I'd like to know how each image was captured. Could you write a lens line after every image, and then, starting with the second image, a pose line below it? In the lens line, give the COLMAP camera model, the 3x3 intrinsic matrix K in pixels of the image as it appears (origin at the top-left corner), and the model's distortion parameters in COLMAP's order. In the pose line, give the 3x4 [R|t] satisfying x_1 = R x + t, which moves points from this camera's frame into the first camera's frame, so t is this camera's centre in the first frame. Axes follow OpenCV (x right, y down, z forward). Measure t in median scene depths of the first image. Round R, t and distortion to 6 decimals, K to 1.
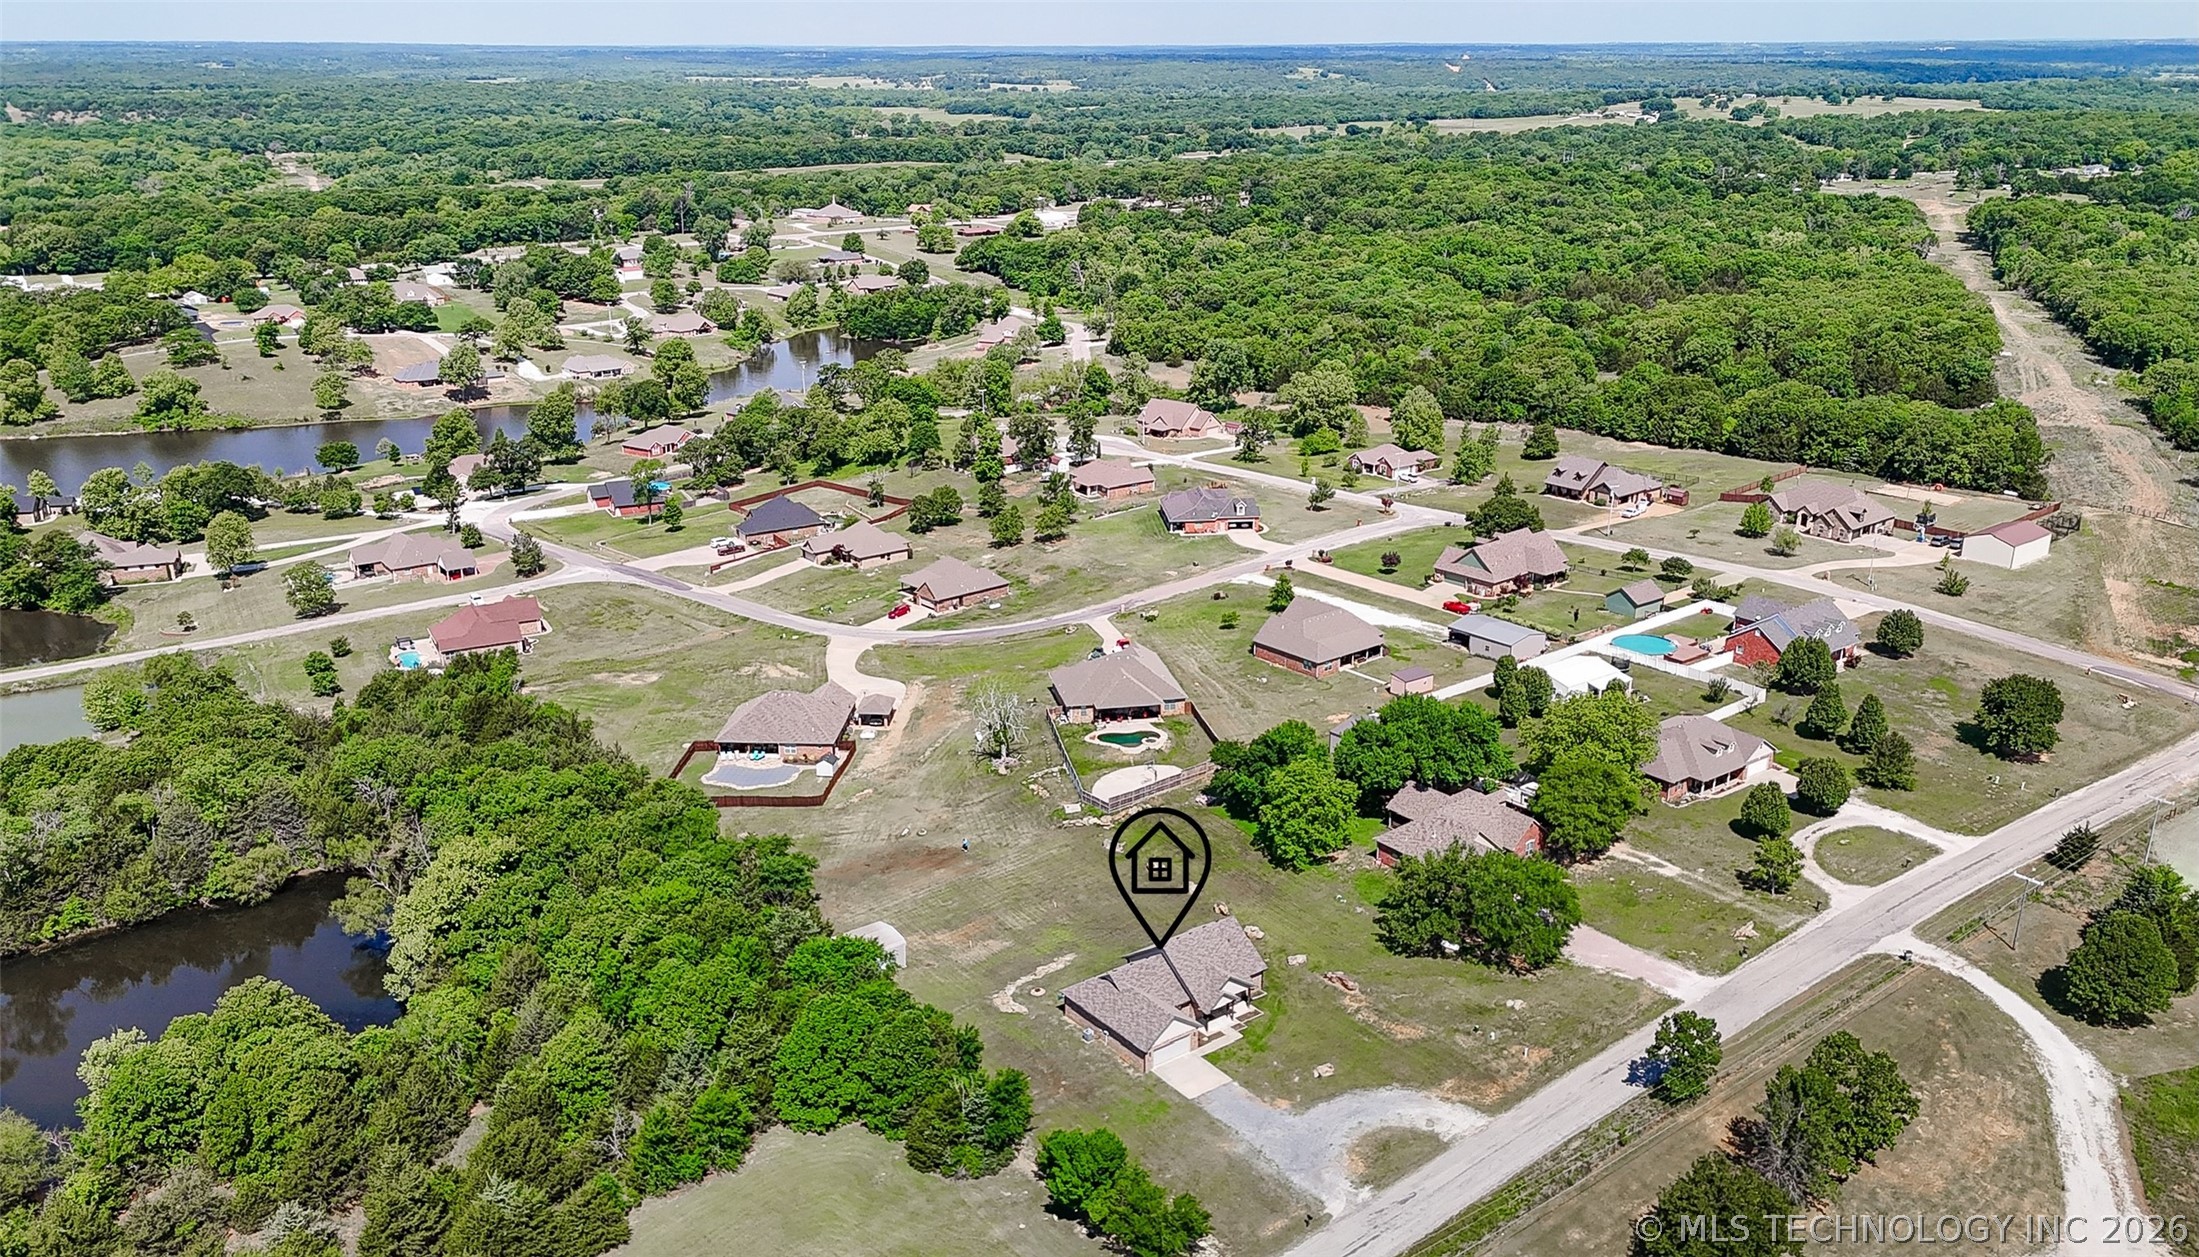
lens RADIAL K [[1713.9, 0, 1064.6], [0, 1713.9, 628.5], [0, 0, 1]] dist [0.092823, -0.108495]
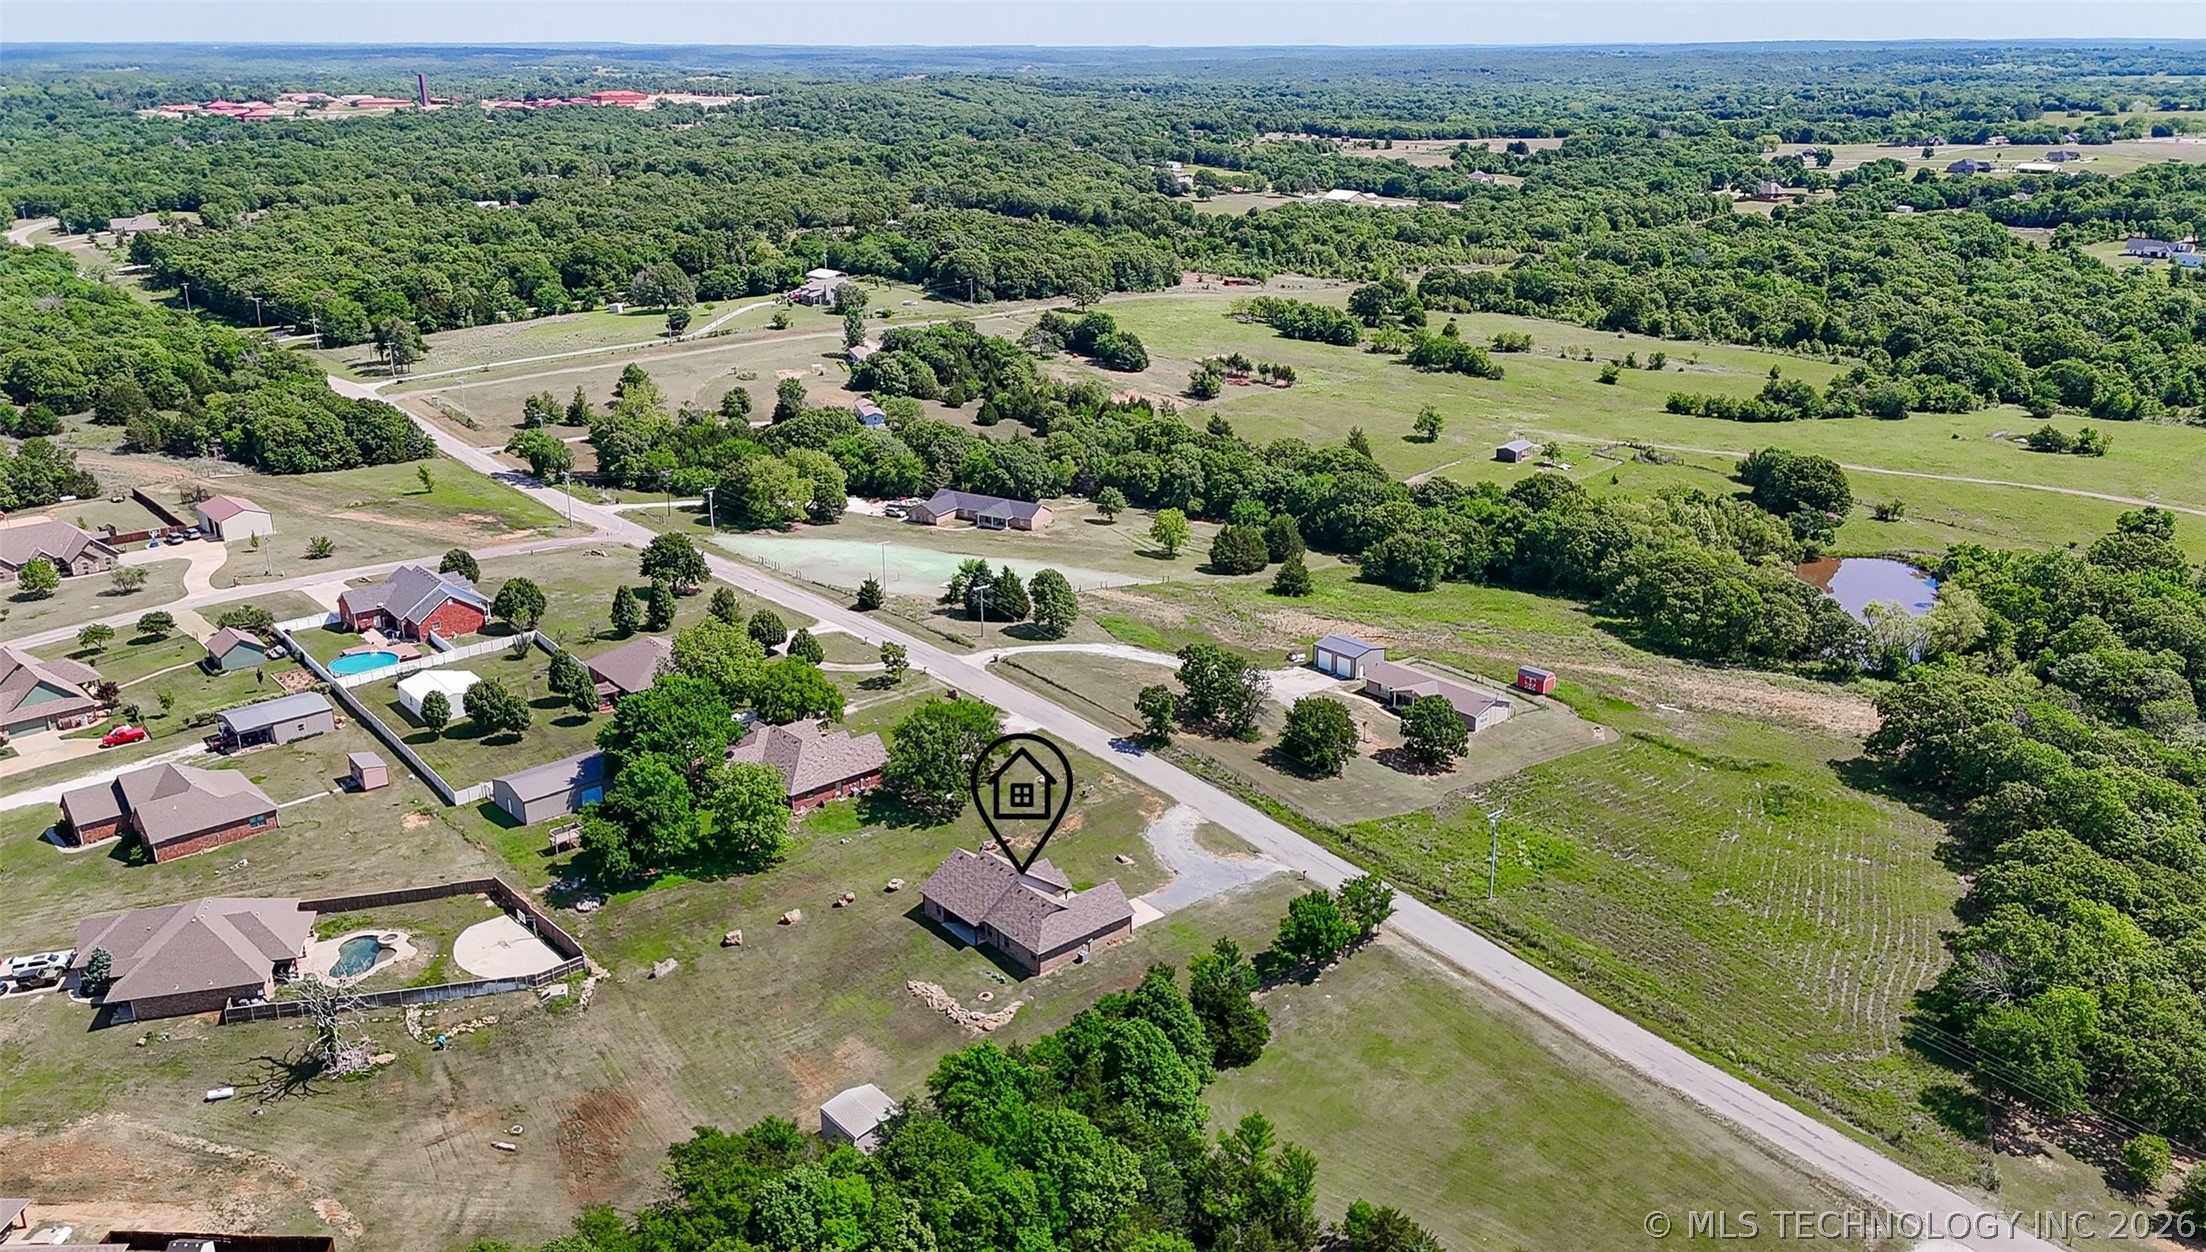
lens RADIAL K [[1641.5, 0, 1109.7], [0, 1641.5, 661.0], [0, 0, 1]] dist [0.111082, -0.142117]
pose [[-0.066338, -0.343982, 0.936630, -0.404142], [0.319934, 0.881803, 0.346506, -0.128419], [-0.945115, 0.322646, 0.051555, 0.386579]]
